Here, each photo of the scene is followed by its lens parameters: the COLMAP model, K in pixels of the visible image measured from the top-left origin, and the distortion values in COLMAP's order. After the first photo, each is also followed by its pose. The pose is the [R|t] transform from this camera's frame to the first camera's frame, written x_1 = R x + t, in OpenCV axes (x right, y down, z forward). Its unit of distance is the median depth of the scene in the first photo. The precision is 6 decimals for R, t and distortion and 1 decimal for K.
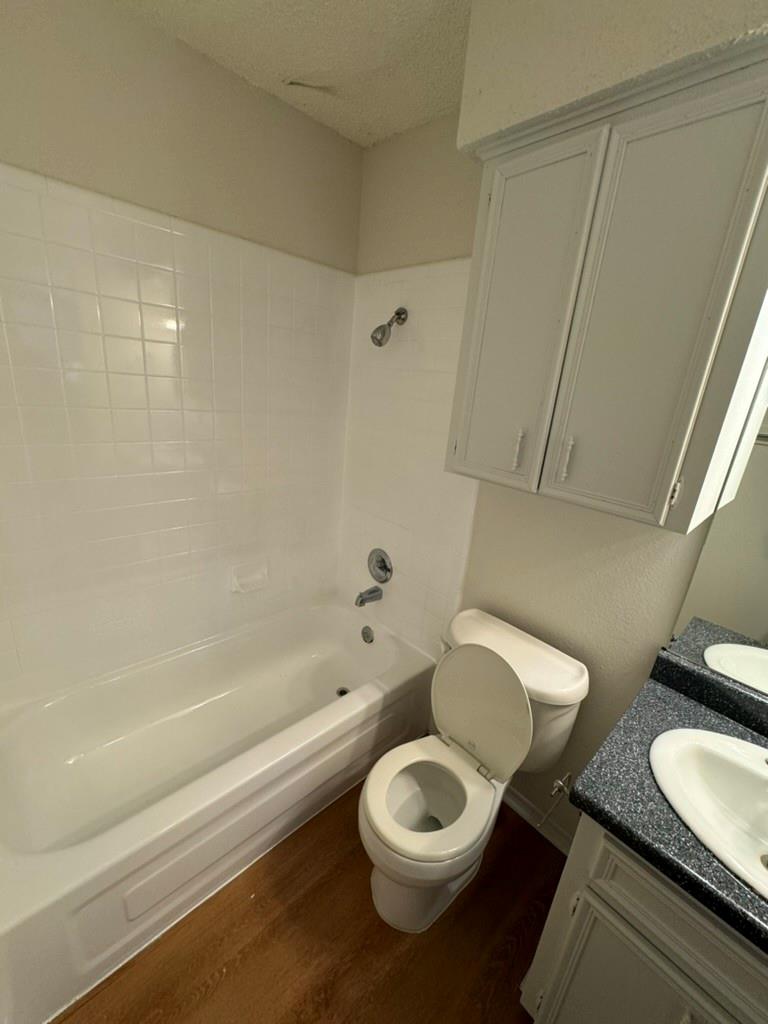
lens RADIAL K [[406.7, 0, 387.3], [0, 406.7, 513.0], [0, 0, 1]] dist [0.001457, 0.000112]
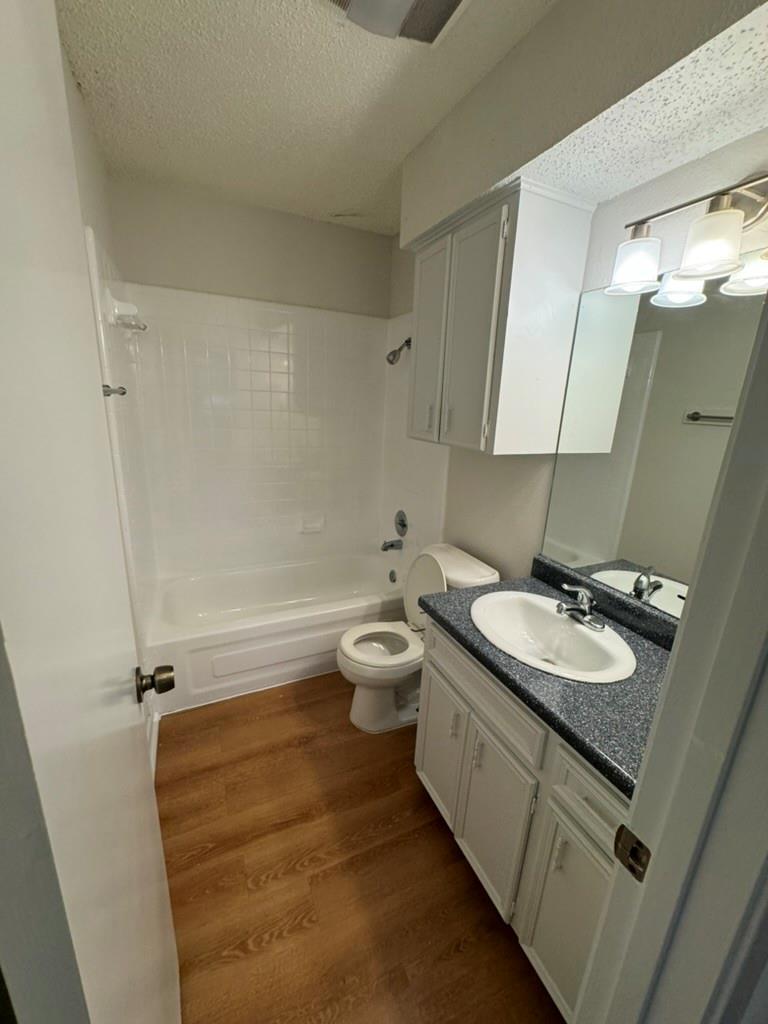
lens RADIAL K [[409.0, 0, 383.0], [0, 409.0, 510.2], [0, 0, 1]] dist [-0.000907, 0.000021]
pose [[0.948869, 0.023509, -0.314793, 0.437992], [-0.044468, 0.997234, -0.059565, 0.210501], [0.312522, 0.070517, 0.947290, -0.385333]]
